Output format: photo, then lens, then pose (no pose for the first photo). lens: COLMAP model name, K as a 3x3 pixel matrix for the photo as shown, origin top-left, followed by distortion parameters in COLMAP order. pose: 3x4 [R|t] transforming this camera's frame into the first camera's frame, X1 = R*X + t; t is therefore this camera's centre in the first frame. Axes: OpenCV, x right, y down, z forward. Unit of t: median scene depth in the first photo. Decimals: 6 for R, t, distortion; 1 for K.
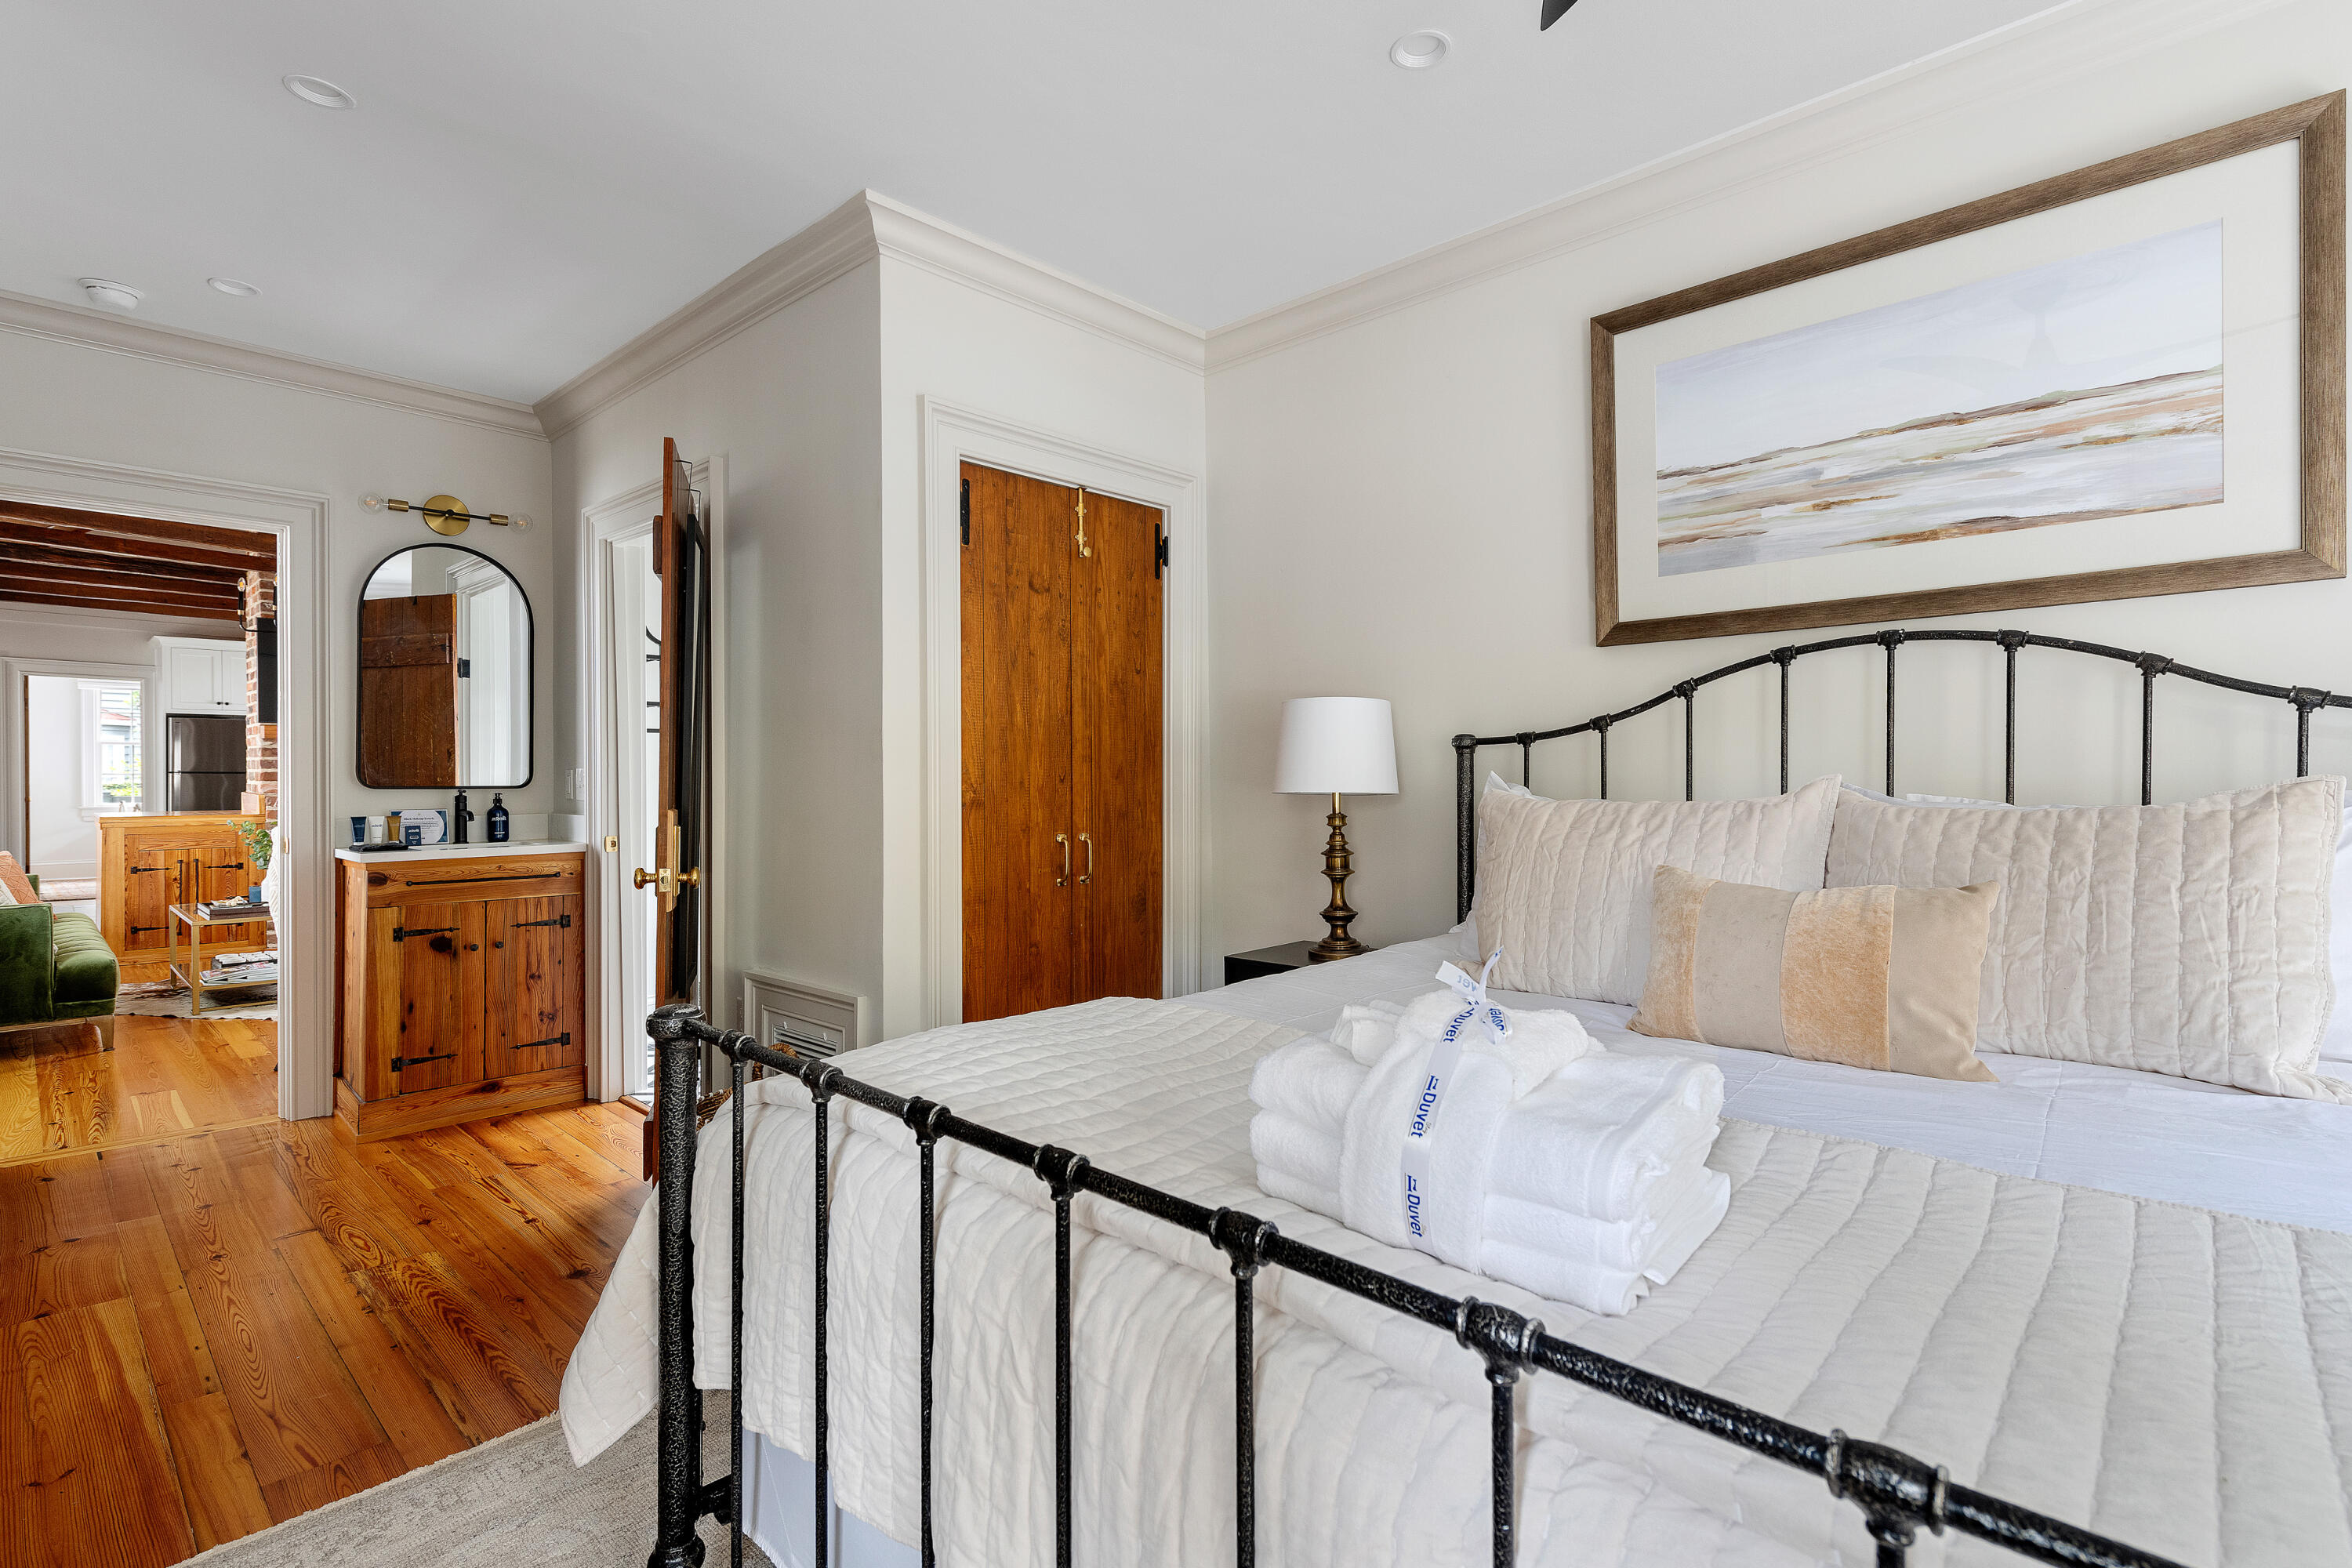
lens RADIAL K [[1117.6, 0, 1176.1], [0, 1117.6, 771.4], [0, 0, 1]] dist [0.037754, -0.017918]
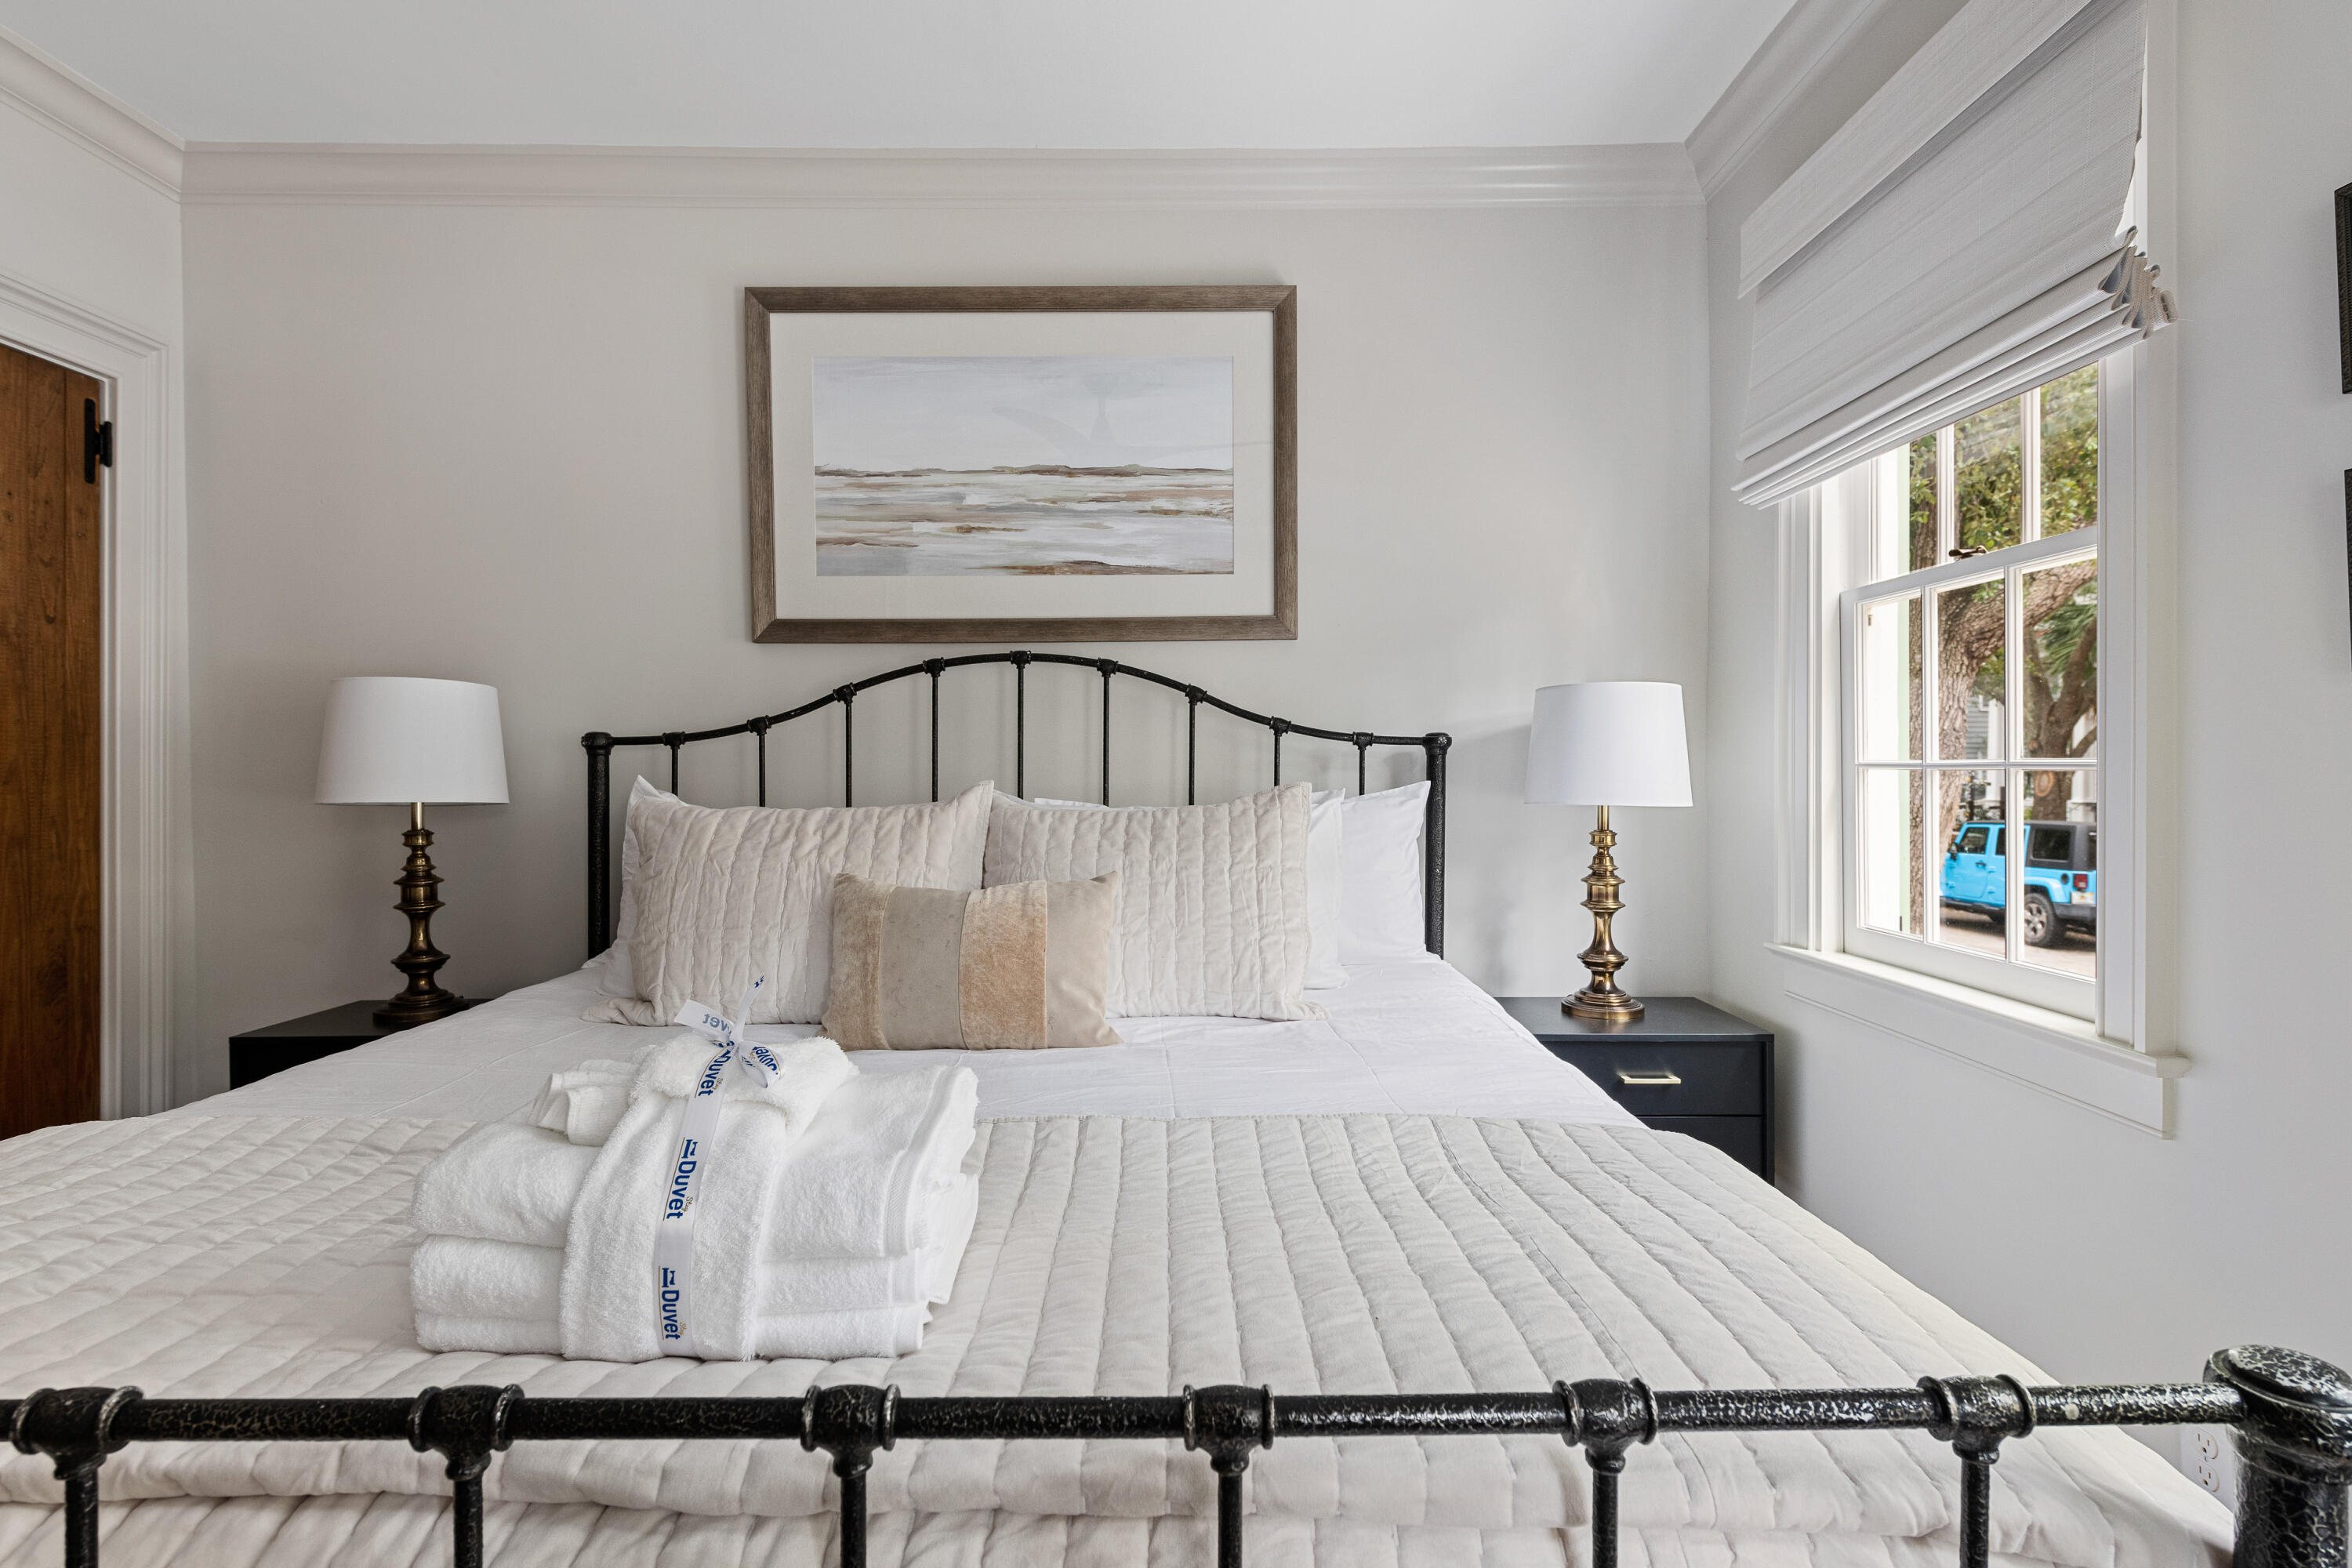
lens RADIAL K [[1176.2, 0, 1176.0], [0, 1176.2, 784.0], [0, 0, 1]] dist [0.003596, -0.000703]
pose [[0.714740, 0.002831, 0.699384, -0.083484], [-0.004521, 0.999990, 0.000572, 0.005550], [-0.699375, -0.003571, 0.714746, 0.091838]]
